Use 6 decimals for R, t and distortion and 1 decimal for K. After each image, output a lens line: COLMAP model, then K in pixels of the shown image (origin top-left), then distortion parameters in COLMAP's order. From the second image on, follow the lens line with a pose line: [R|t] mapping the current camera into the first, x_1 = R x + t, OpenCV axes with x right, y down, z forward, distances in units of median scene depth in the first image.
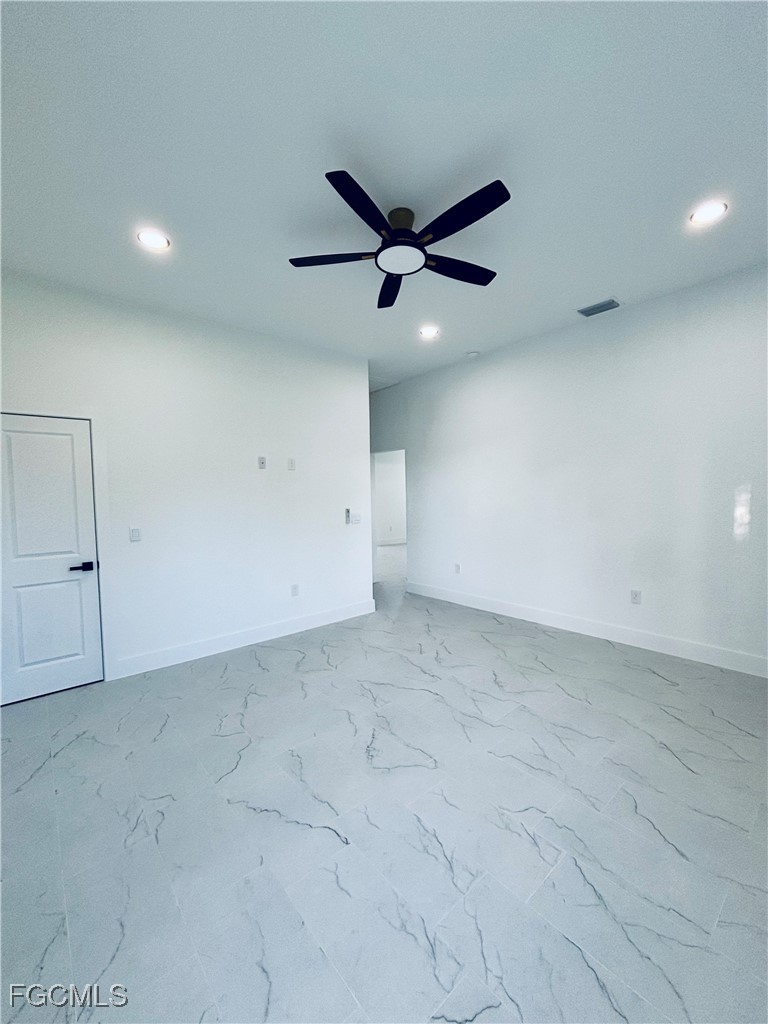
lens RADIAL K [[414.7, 0, 383.4], [0, 414.7, 512.7], [0, 0, 1]] dist [0.001207, 0.001469]
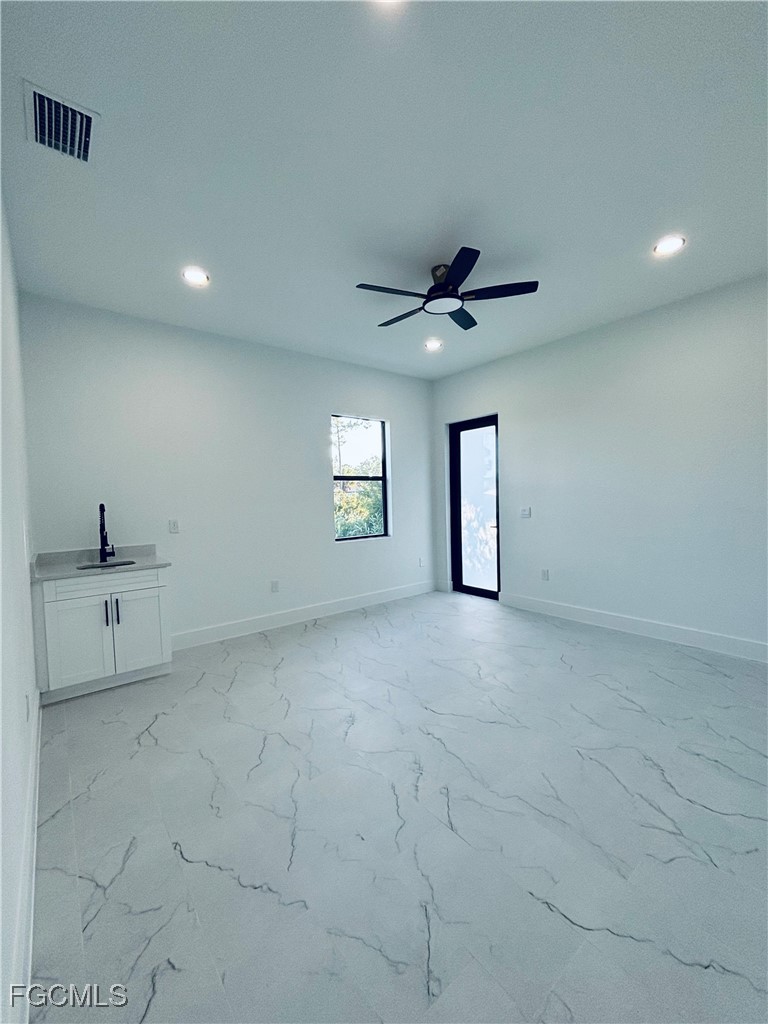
lens RADIAL K [[414.7, 0, 382.5], [0, 414.7, 508.9], [0, 0, 1]] dist [0.001207, 0.001469]
pose [[-0.998407, 0.045424, 0.033468, 0.141087], [0.047903, 0.995848, 0.077414, -0.061705], [-0.029813, 0.078894, -0.996437, 1.517531]]
